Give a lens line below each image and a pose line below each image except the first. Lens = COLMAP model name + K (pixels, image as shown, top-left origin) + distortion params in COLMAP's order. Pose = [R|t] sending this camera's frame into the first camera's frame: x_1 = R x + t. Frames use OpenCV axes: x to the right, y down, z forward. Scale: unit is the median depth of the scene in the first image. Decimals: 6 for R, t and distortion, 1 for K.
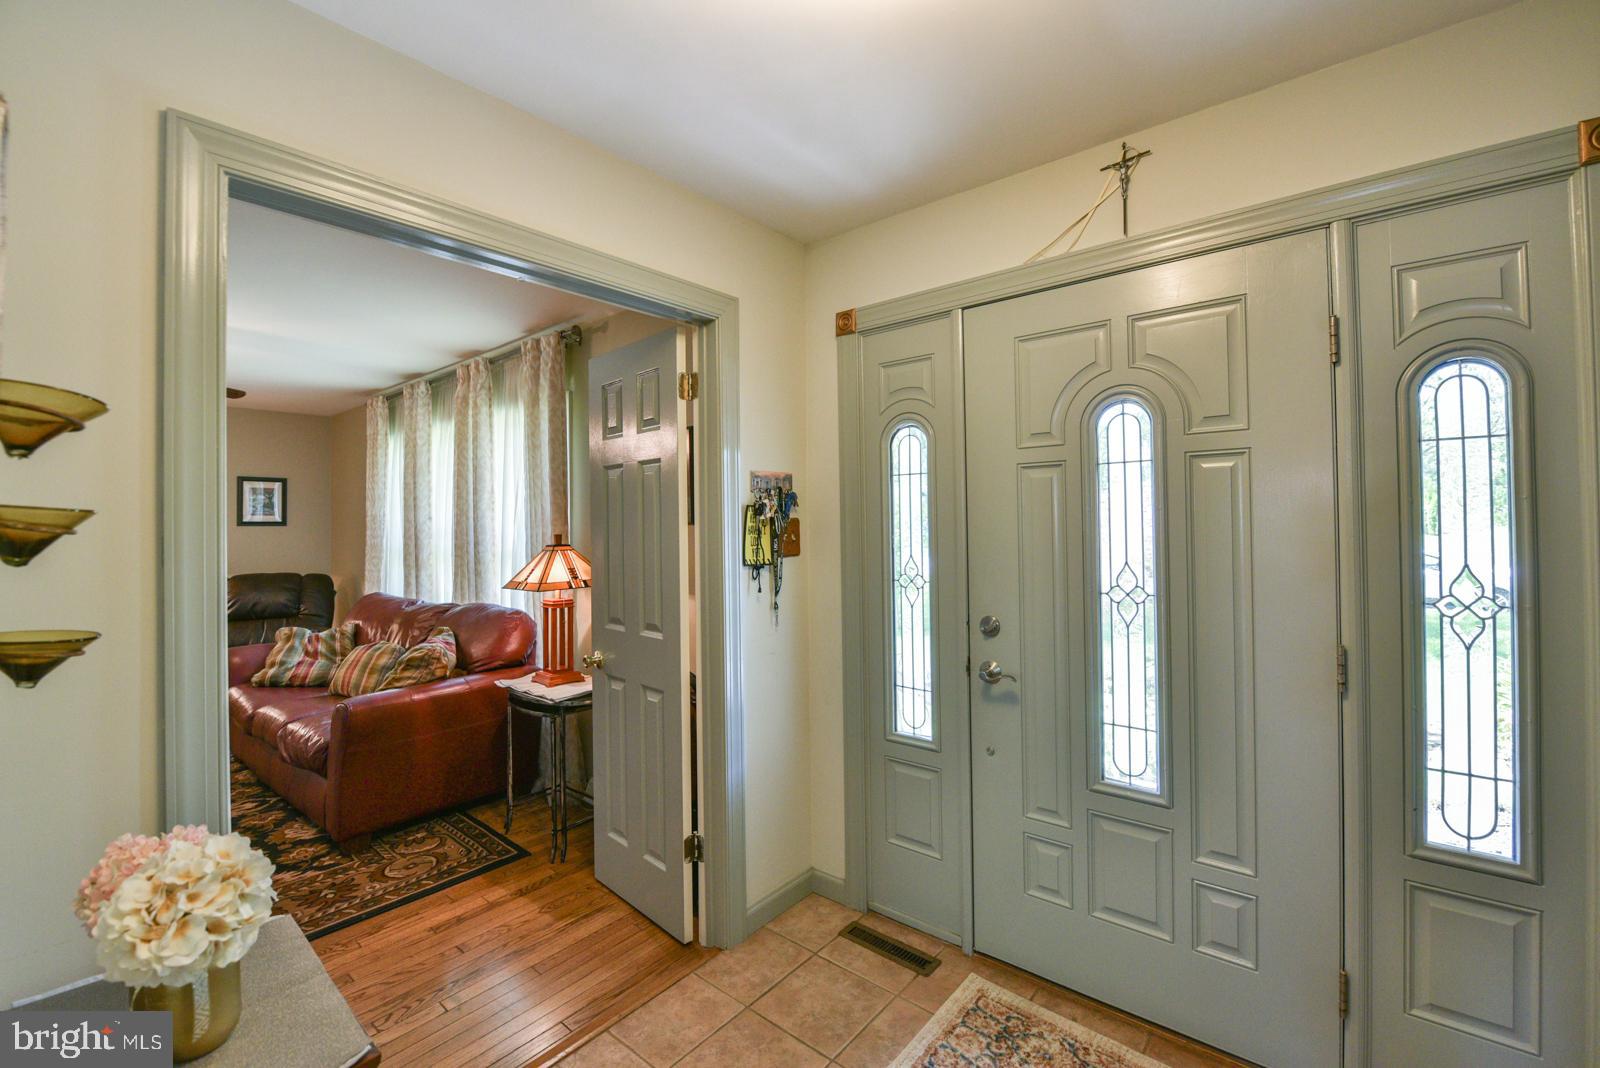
lens RADIAL K [[670.8, 0, 809.1], [0, 670.8, 519.4], [0, 0, 1]] dist [-0.015796, -0.000085]
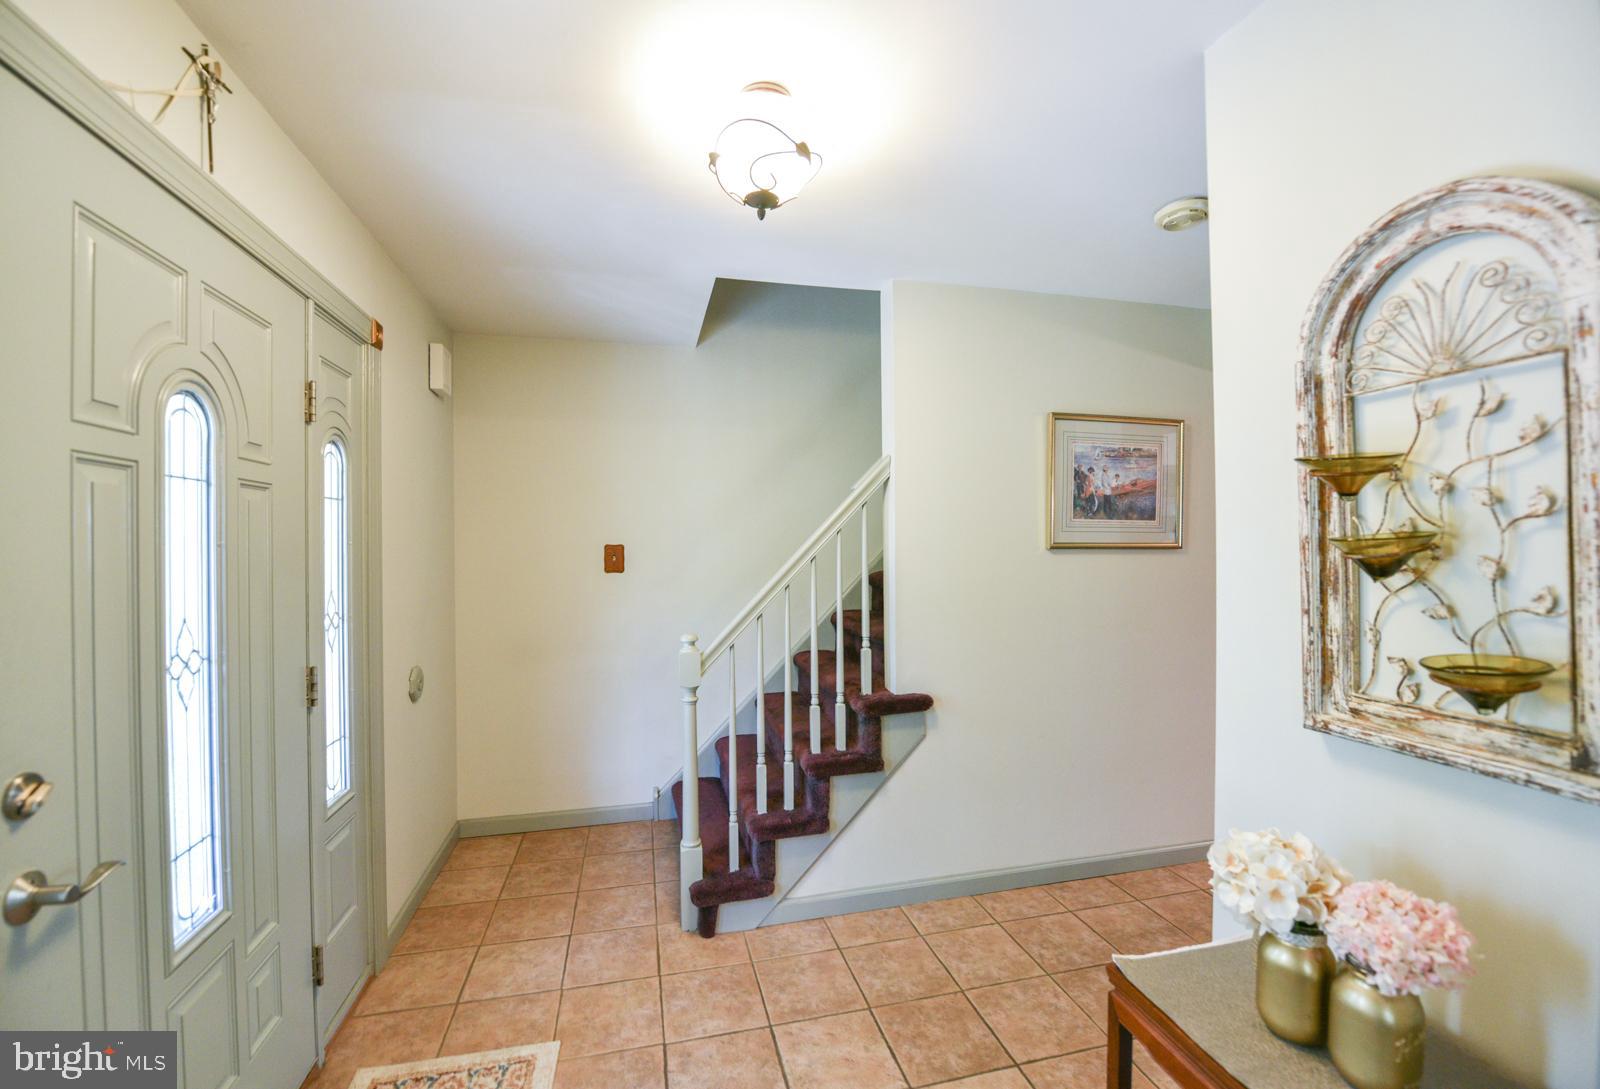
lens RADIAL K [[666.2, 0, 800.0], [0, 666.2, 544.5], [0, 0, 1]] dist [-0.017308, -0.000170]
pose [[-0.797771, 0.015771, 0.602755, -0.311260], [0.010812, 0.999871, -0.011851, -0.000547], [-0.602864, -0.002938, -0.797838, 0.788562]]
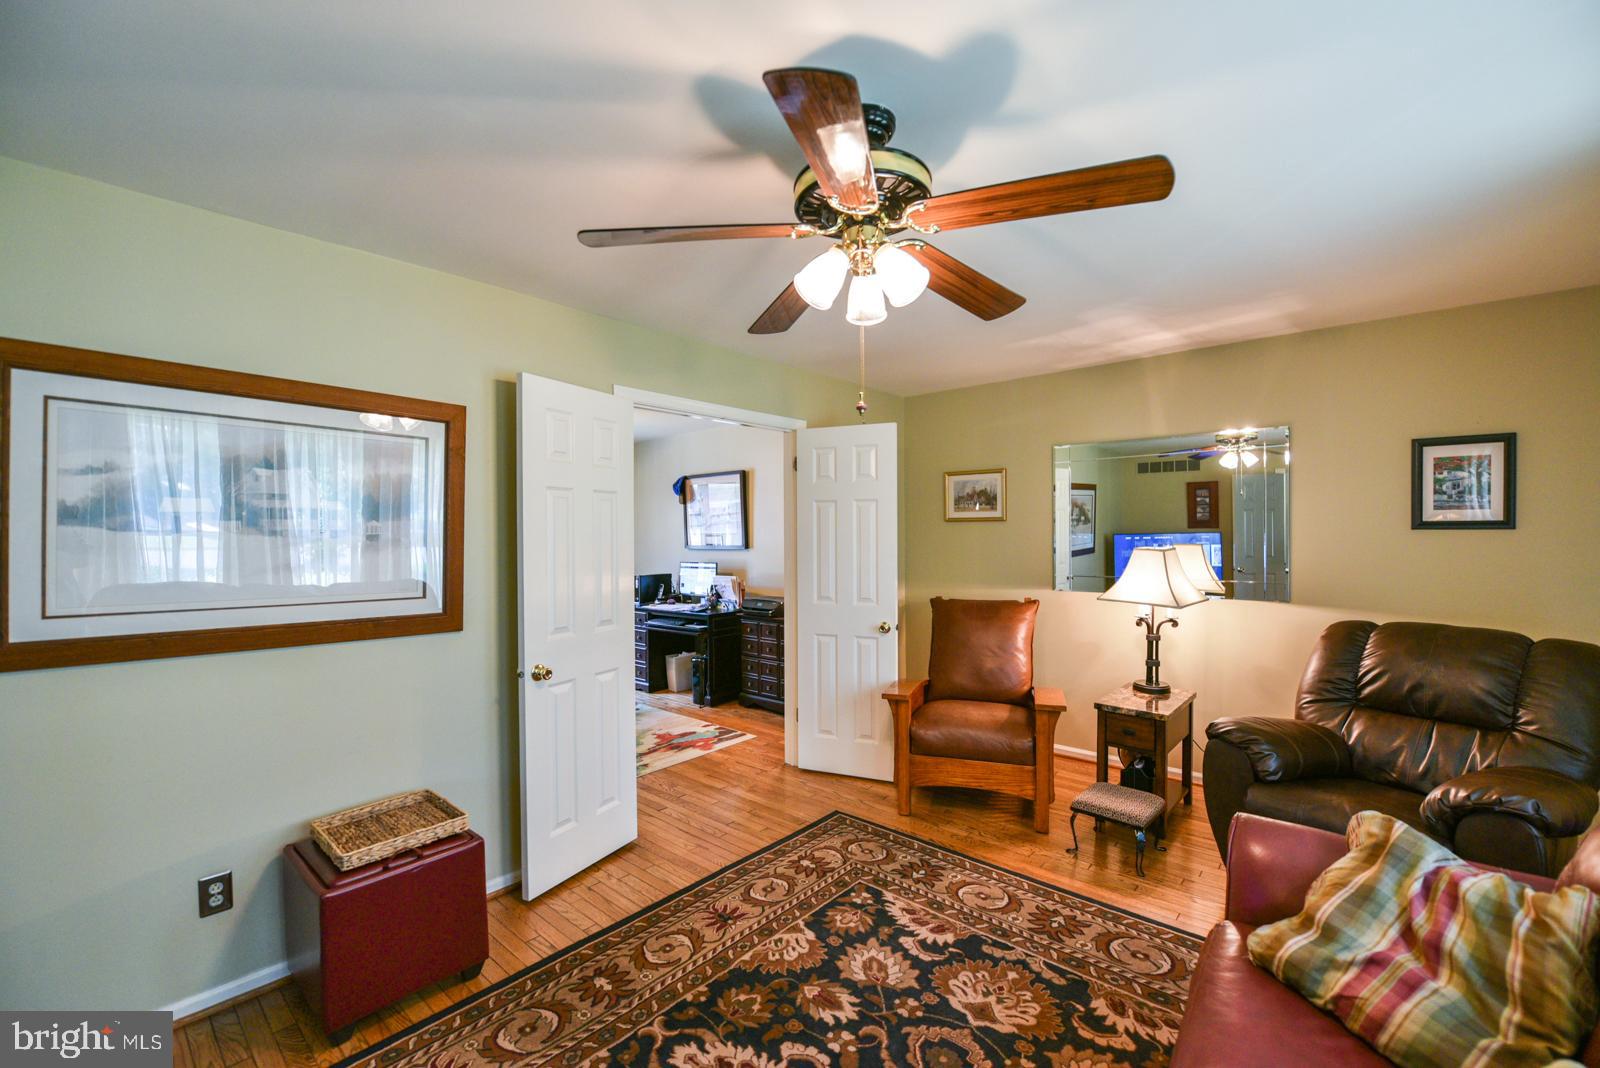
lens RADIAL K [[657.5, 0, 804.7], [0, 657.5, 540.3], [0, 0, 1]] dist [-0.015097, -0.002752]
pose [[-0.022646, 0.020606, -0.999531, -0.655719], [0.017356, 0.999645, 0.020216, -0.001727], [0.999593, -0.016890, -0.022996, 1.065538]]
